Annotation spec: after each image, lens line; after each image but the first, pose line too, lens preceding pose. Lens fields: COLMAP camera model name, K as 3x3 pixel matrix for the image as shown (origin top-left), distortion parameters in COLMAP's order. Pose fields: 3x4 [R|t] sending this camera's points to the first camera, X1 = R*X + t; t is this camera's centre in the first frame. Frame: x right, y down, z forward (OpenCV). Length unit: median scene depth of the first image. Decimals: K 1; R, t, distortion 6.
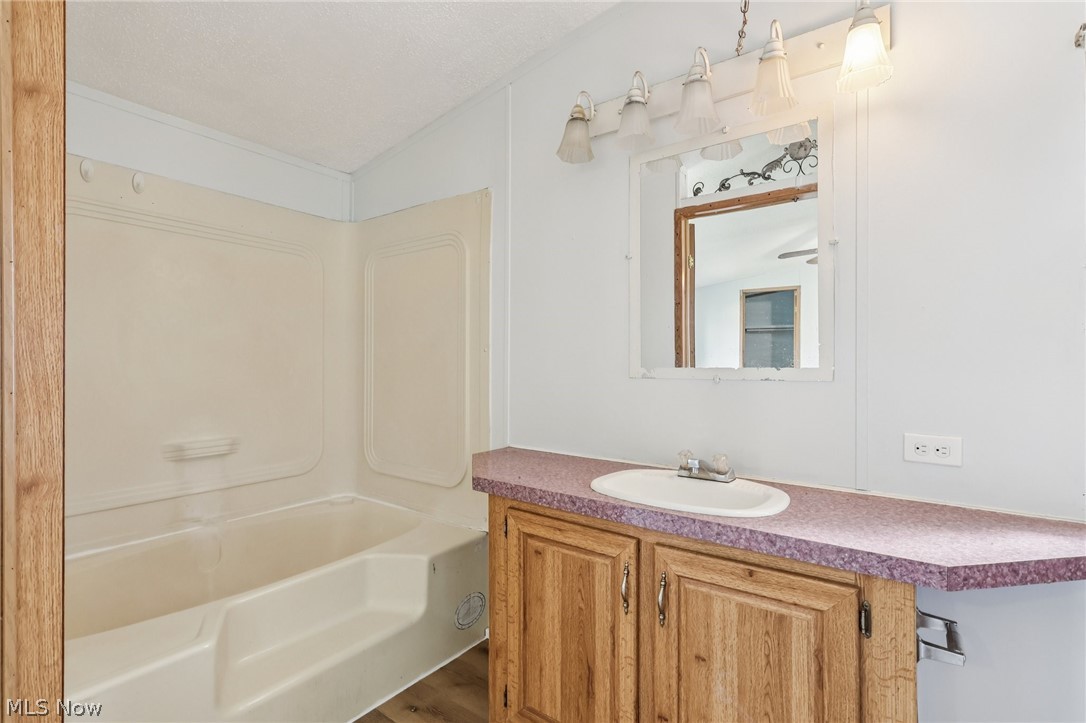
lens RADIAL K [[503.1, 0, 539.5], [0, 503.1, 360.2], [0, 0, 1]] dist [-0.002515, 0.000386]
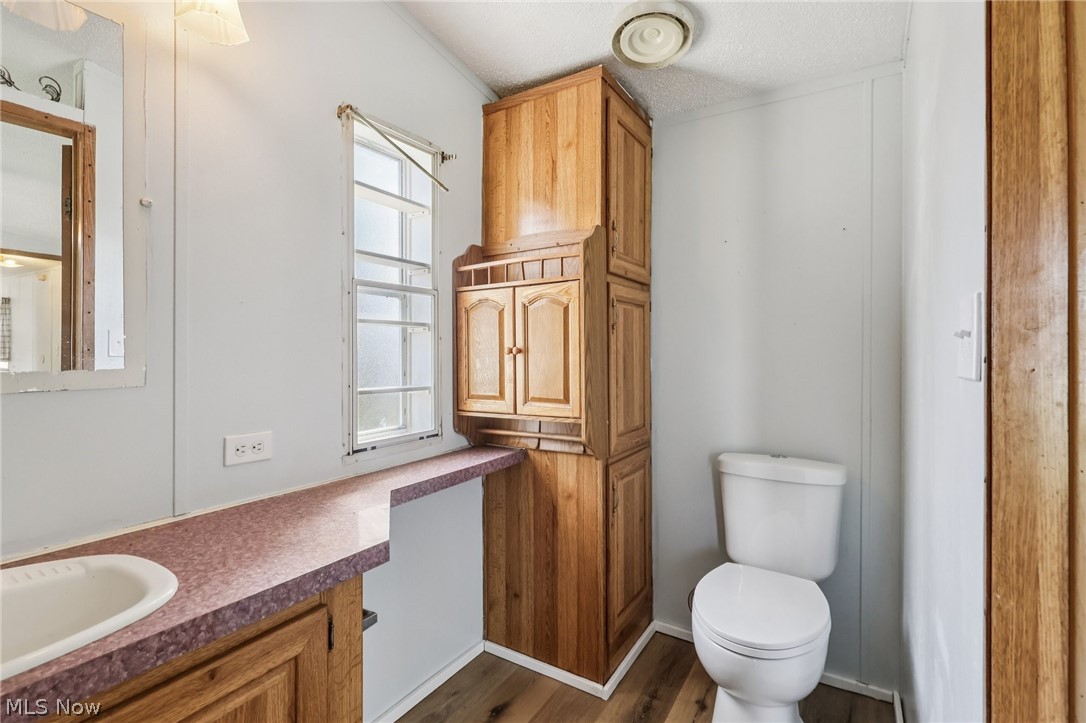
lens RADIAL K [[503.1, 0, 538.8], [0, 503.1, 355.6], [0, 0, 1]] dist [-0.002515, 0.000386]
pose [[-0.076443, -0.010330, 0.997020, -0.285776], [-0.001438, 0.999946, 0.010250, -0.016620], [-0.997073, -0.000650, -0.076453, 0.605354]]
